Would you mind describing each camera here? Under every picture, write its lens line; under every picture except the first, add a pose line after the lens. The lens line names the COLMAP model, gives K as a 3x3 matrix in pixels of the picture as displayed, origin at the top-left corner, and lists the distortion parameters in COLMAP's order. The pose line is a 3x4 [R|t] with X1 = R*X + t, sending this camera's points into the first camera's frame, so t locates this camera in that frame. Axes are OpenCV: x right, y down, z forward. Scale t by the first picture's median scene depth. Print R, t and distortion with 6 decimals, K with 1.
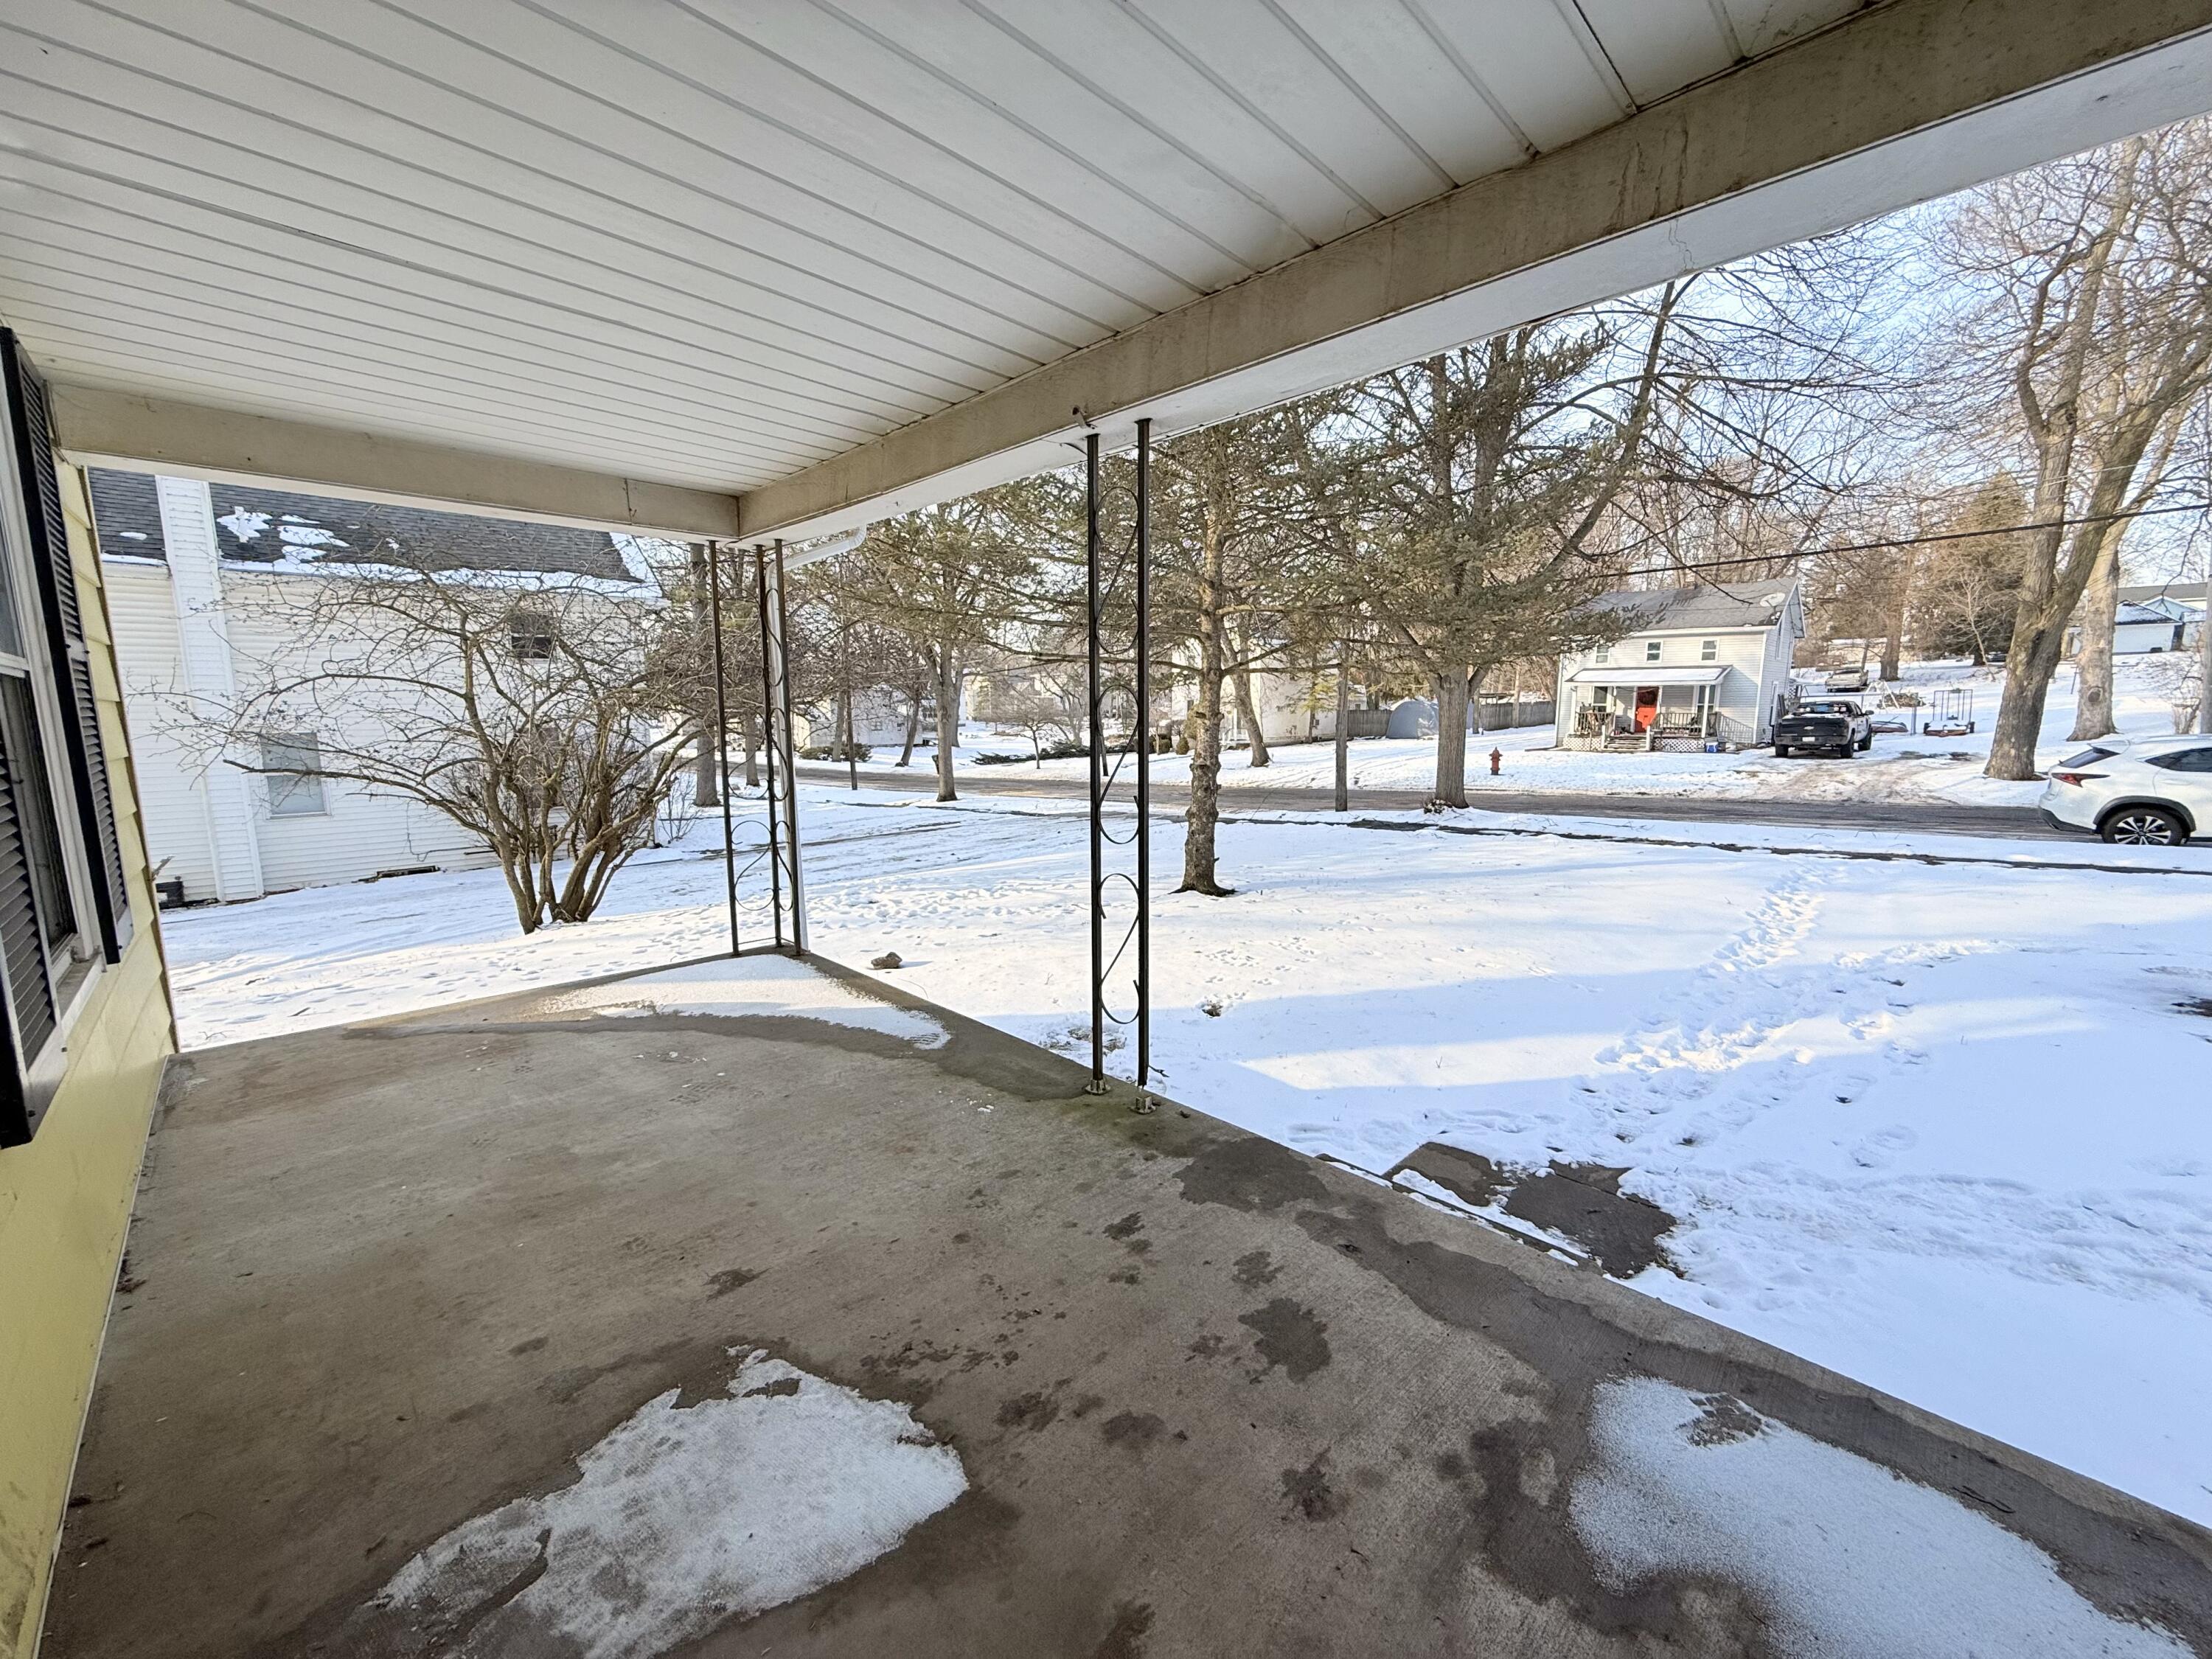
lens RADIAL K [[887.8, 0, 1103.6], [0, 887.8, 822.2], [0, 0, 1]] dist [-0.001883, -0.000556]
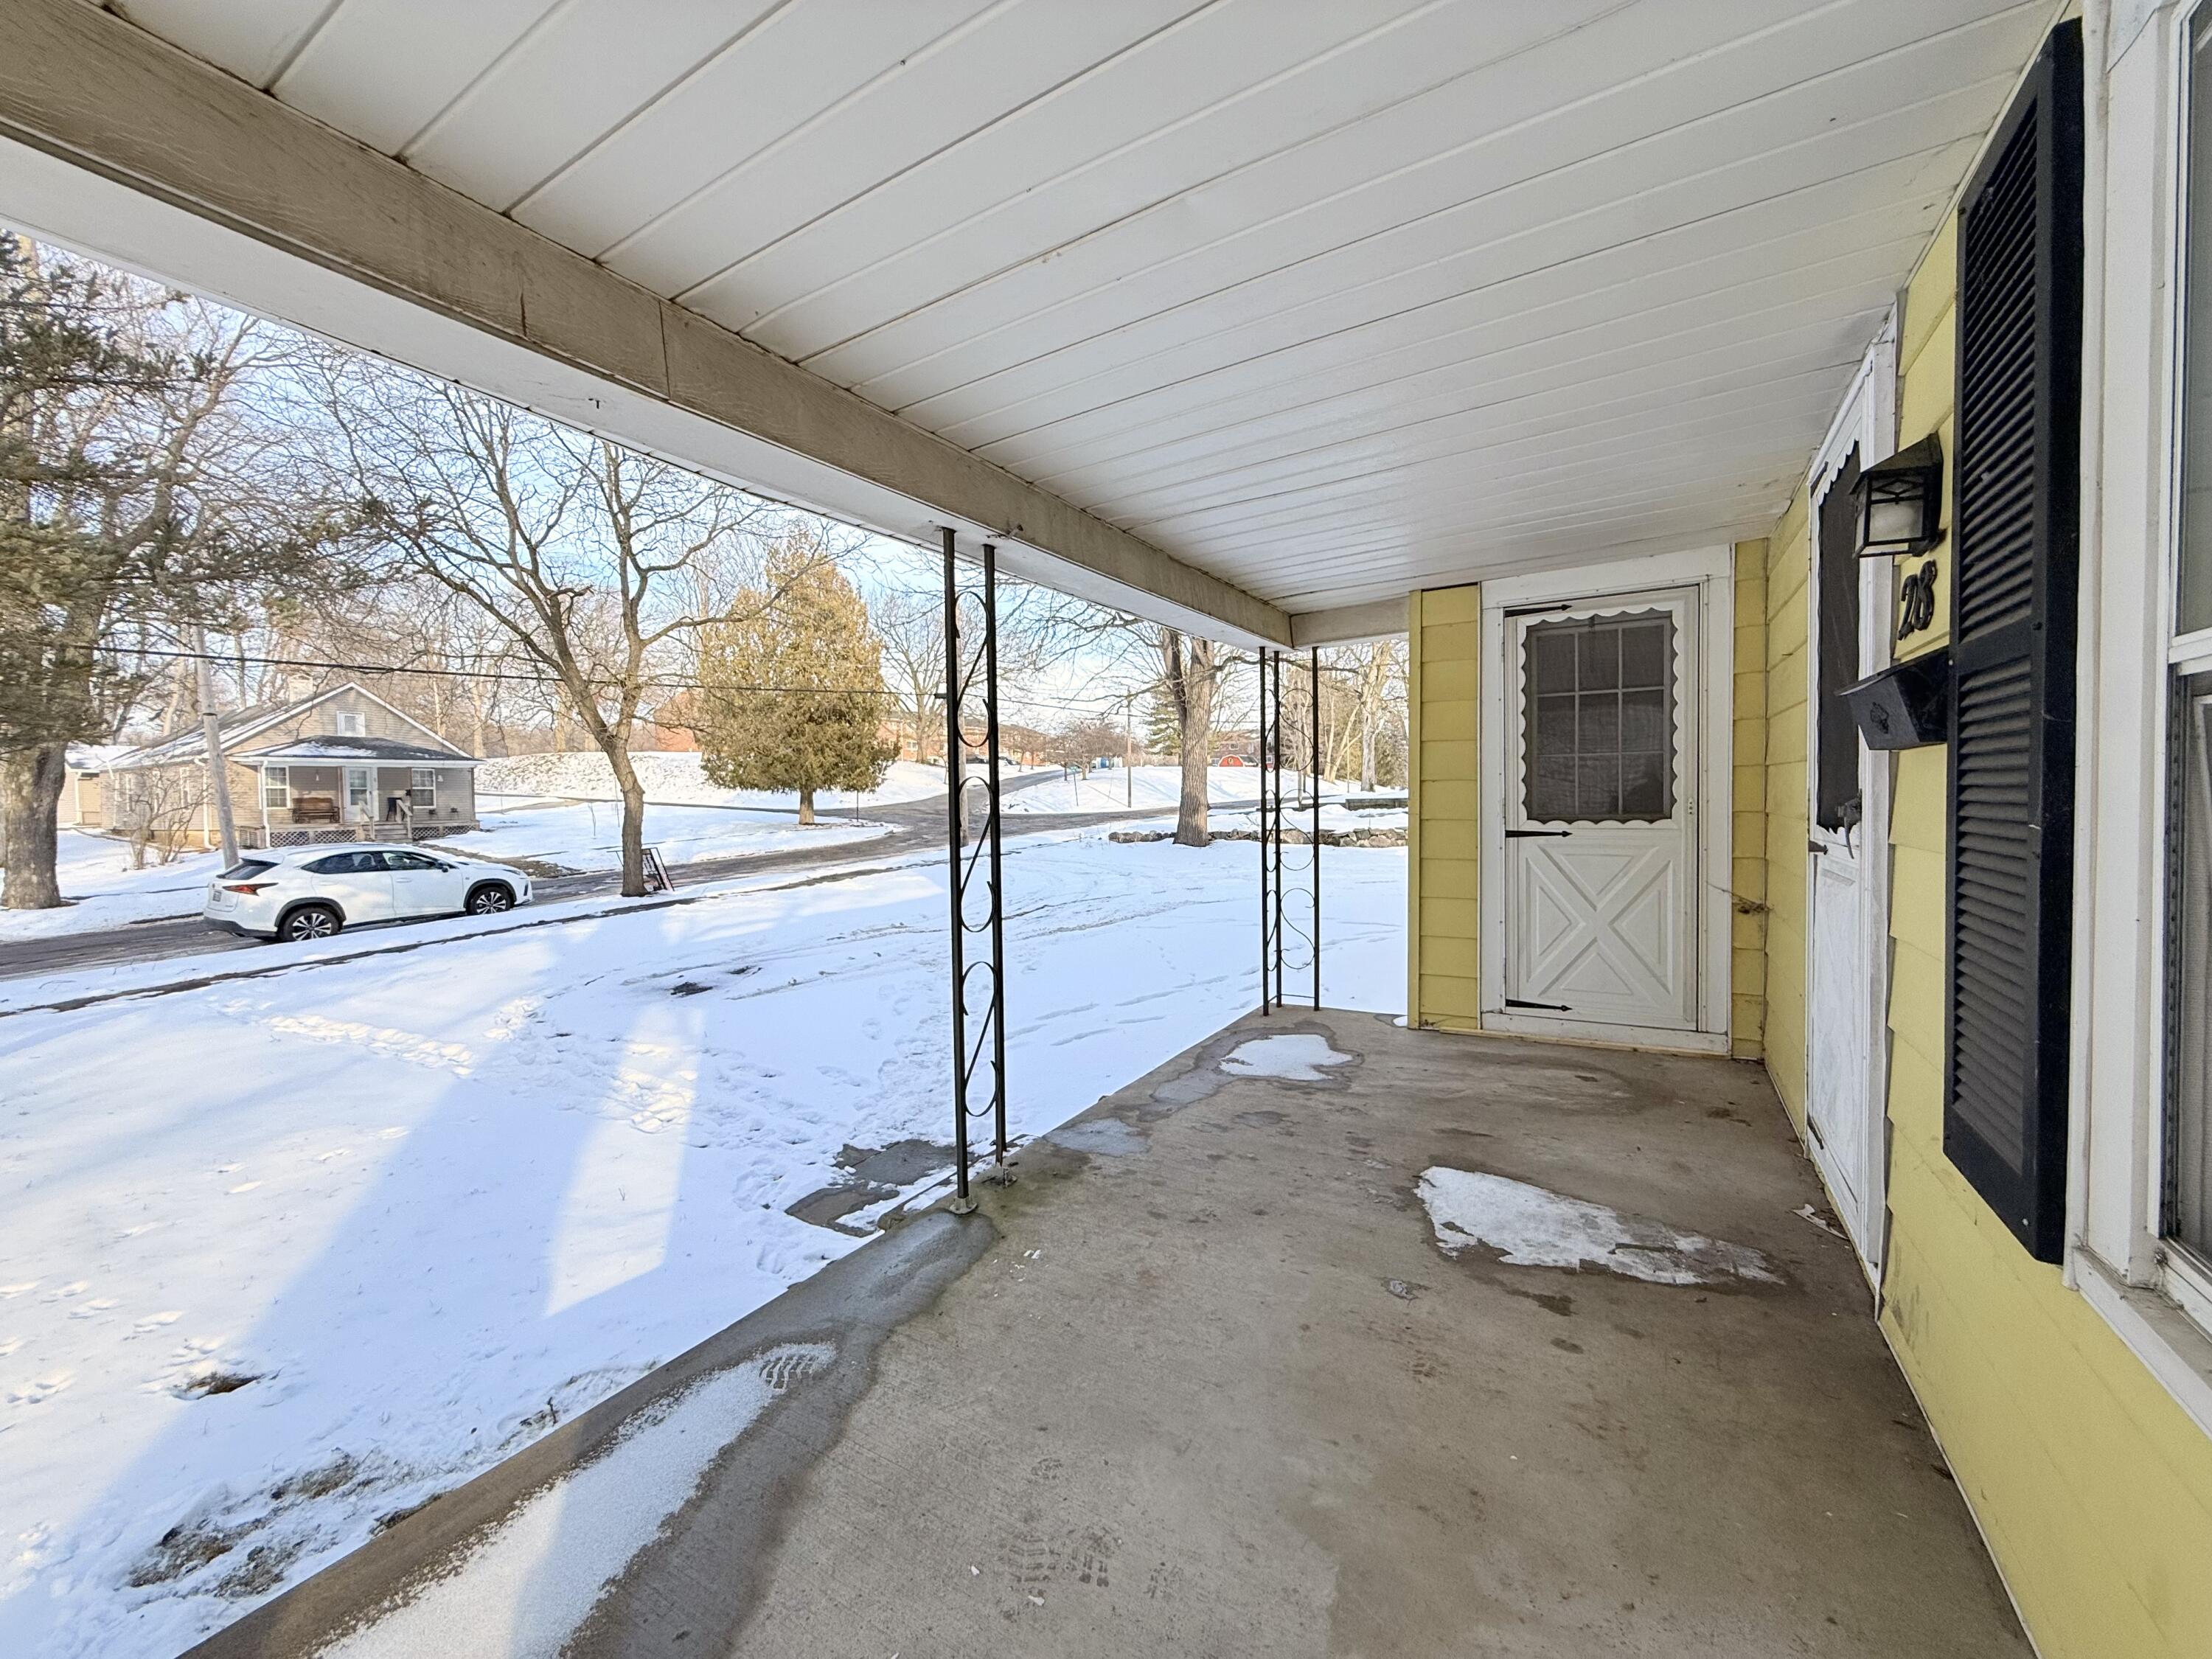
lens RADIAL K [[887.8, 0, 1103.6], [0, 887.8, 822.2], [0, 0, 1]] dist [-0.001883, -0.000556]
pose [[-0.264575, -0.011677, 0.964294, -0.954595], [0.149047, 0.987417, 0.052851, -0.125727], [-0.952778, 0.157708, -0.259505, 1.064163]]
